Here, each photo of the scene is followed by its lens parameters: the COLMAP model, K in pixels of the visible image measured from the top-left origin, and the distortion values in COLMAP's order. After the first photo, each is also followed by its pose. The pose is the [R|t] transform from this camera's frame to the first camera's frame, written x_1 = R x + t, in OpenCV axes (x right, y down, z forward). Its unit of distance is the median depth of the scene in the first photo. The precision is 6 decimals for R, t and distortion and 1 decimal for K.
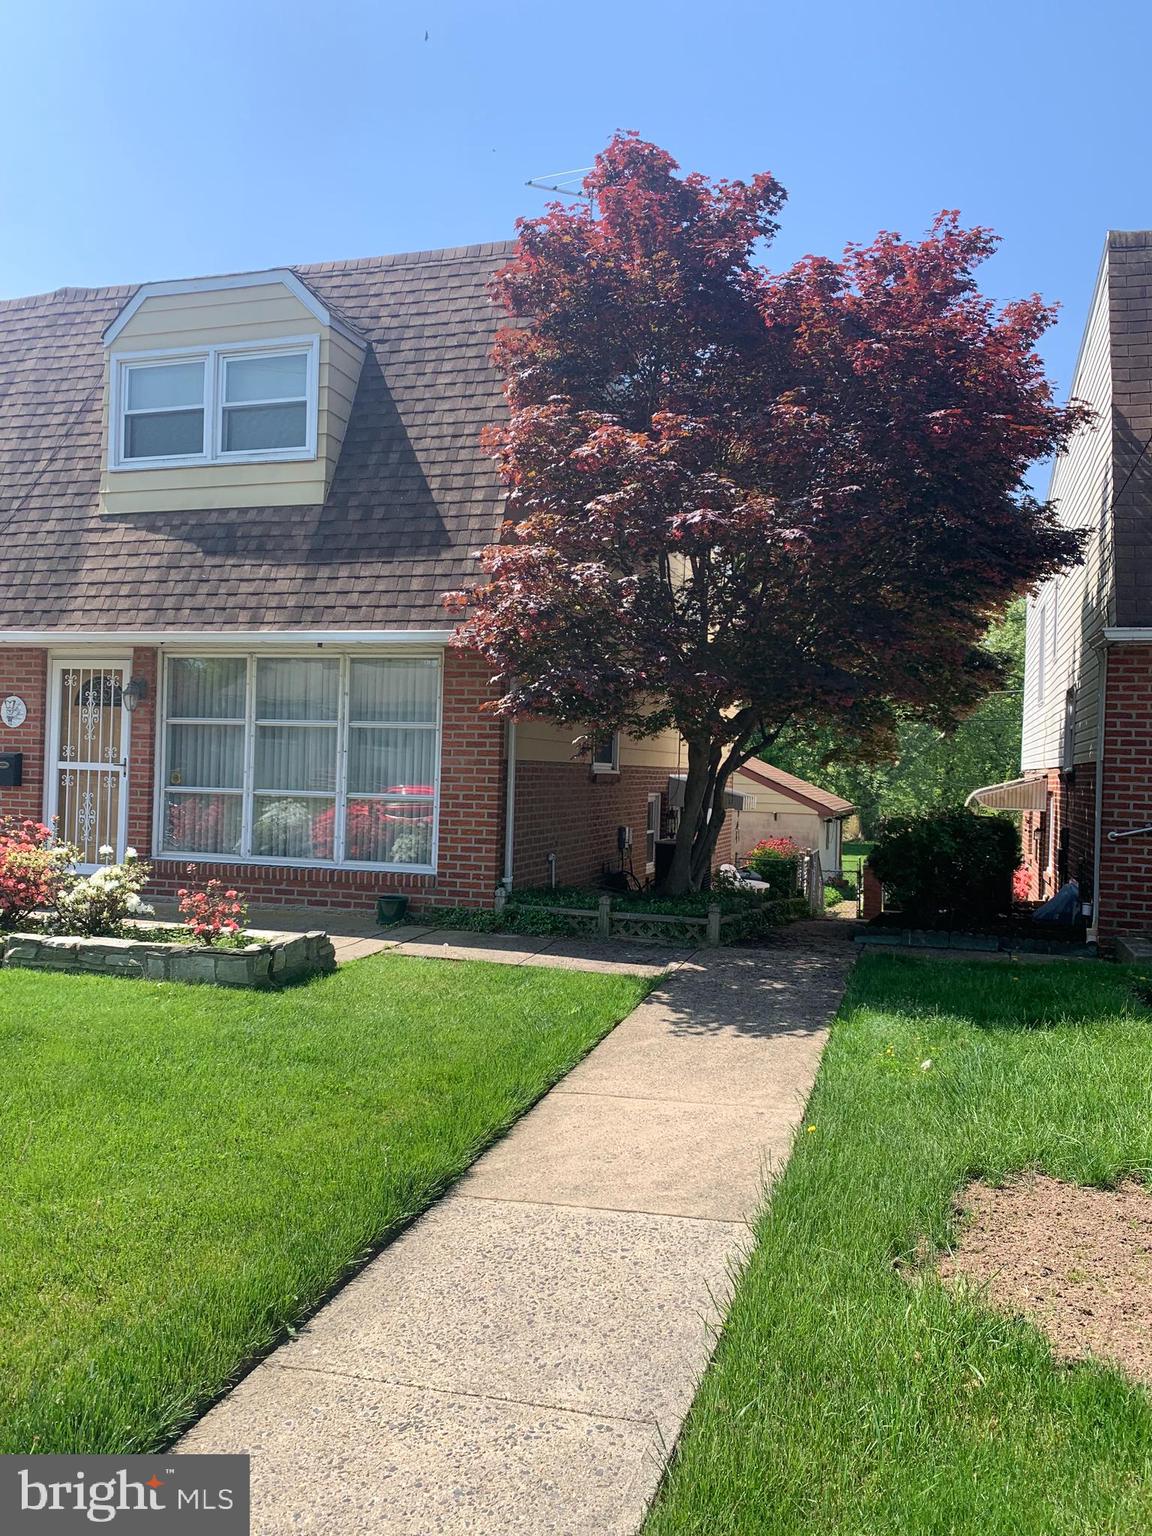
lens RADIAL K [[1171.2, 0, 583.0], [0, 1171.2, 783.7], [0, 0, 1]] dist [0.020600, -0.036758]
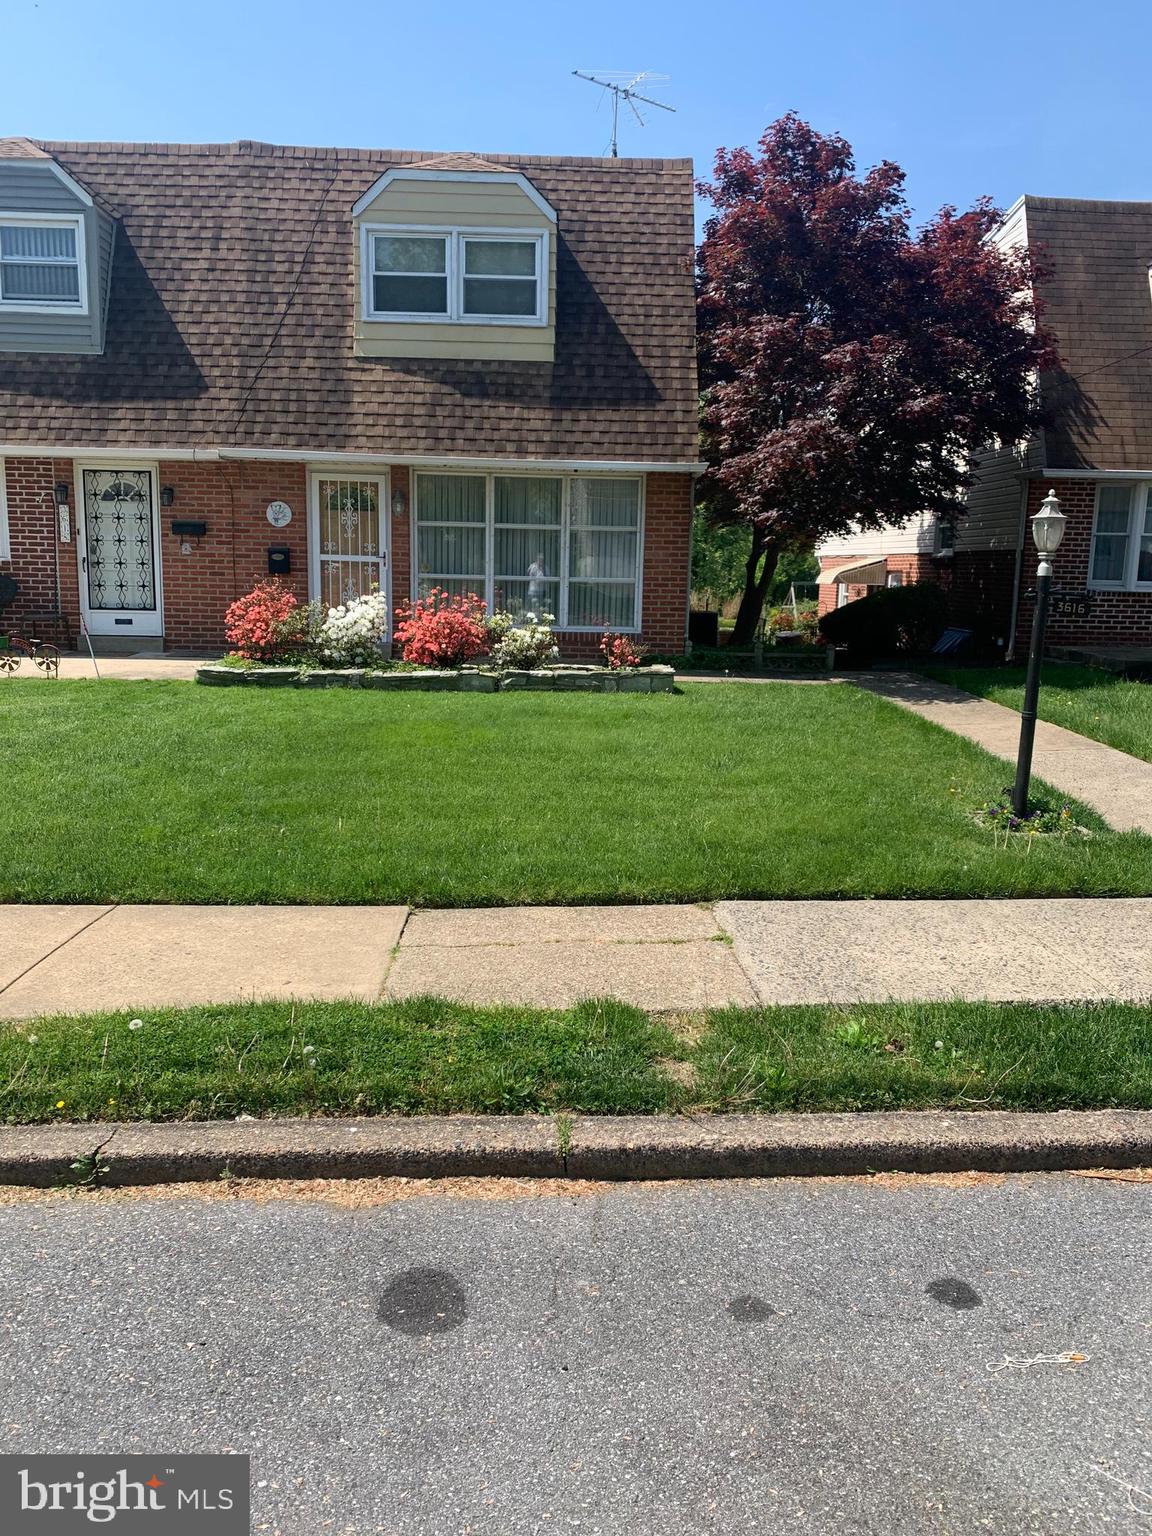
lens RADIAL K [[1171.2, 0, 576.3], [0, 1171.2, 773.6], [0, 0, 1]] dist [0.020600, -0.036758]
pose [[0.944821, -0.062679, 0.321533, -0.640587], [0.008365, 0.985821, 0.167593, 0.004741], [-0.327479, -0.155656, 0.931949, -0.340140]]
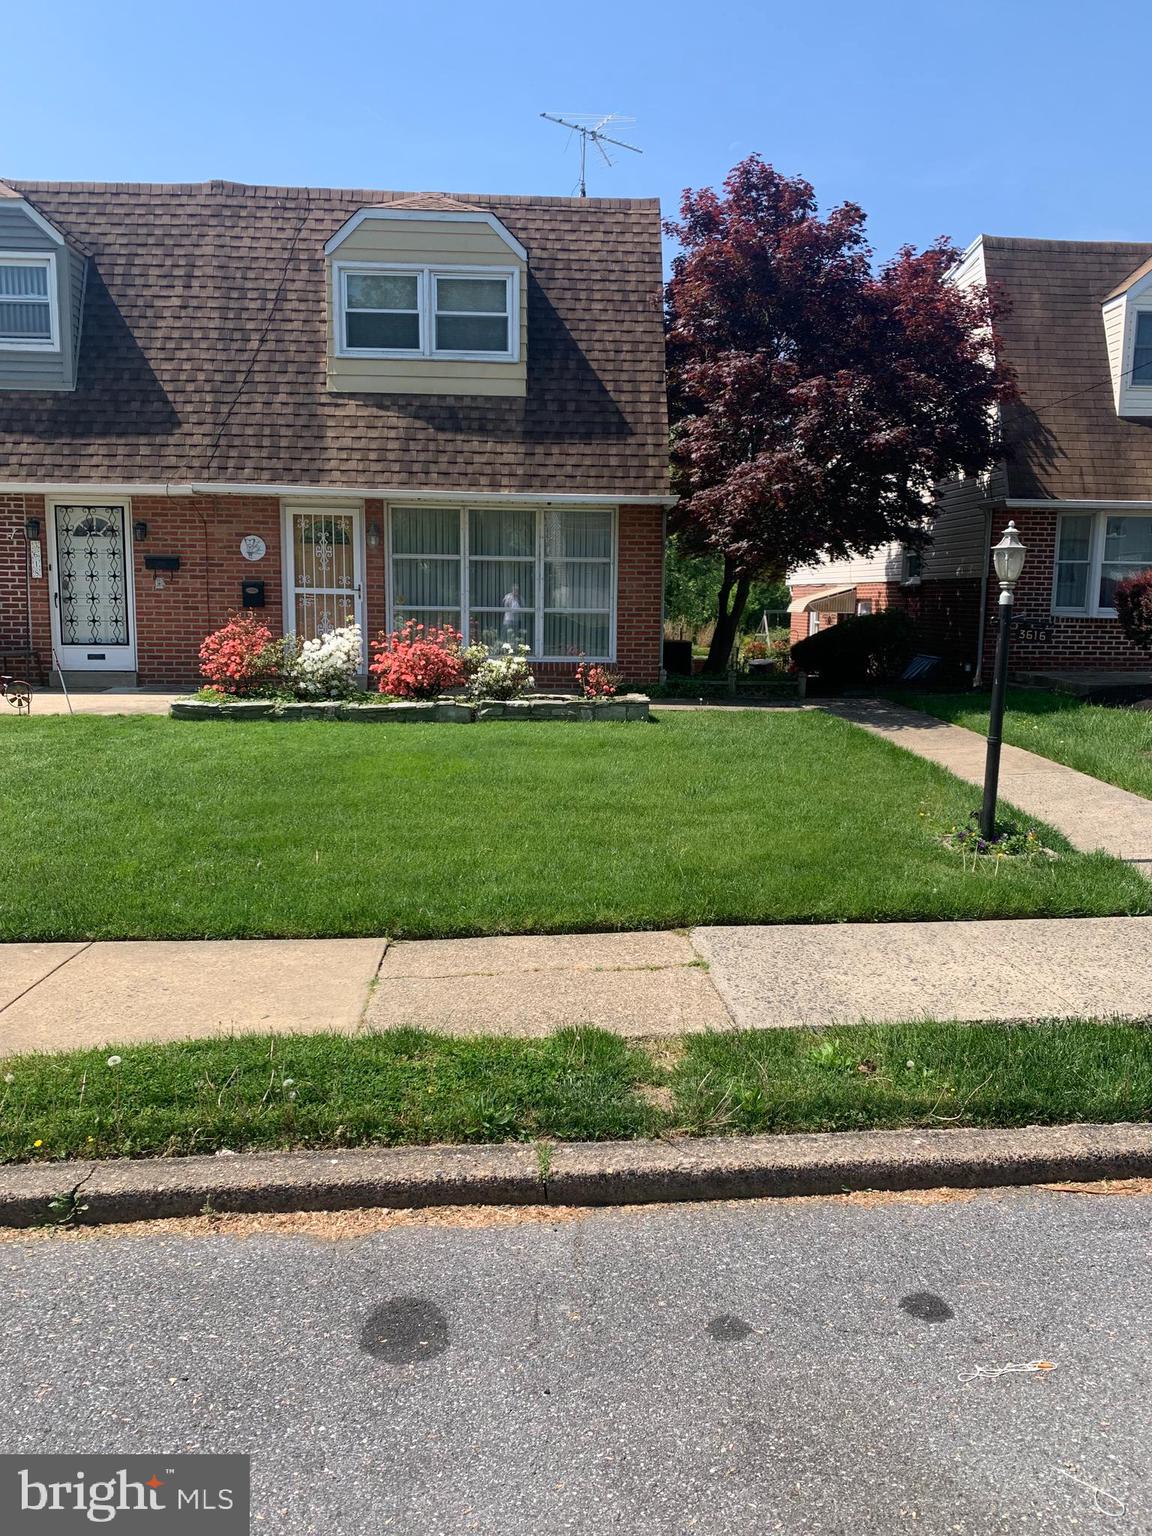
lens RADIAL K [[1171.2, 0, 591.0], [0, 1171.2, 770.2], [0, 0, 1]] dist [0.020600, -0.036758]
pose [[0.933255, -0.066201, 0.353062, -0.641894], [0.016948, 0.989892, 0.140809, 0.003399], [-0.358815, -0.125427, 0.924943, -0.346062]]
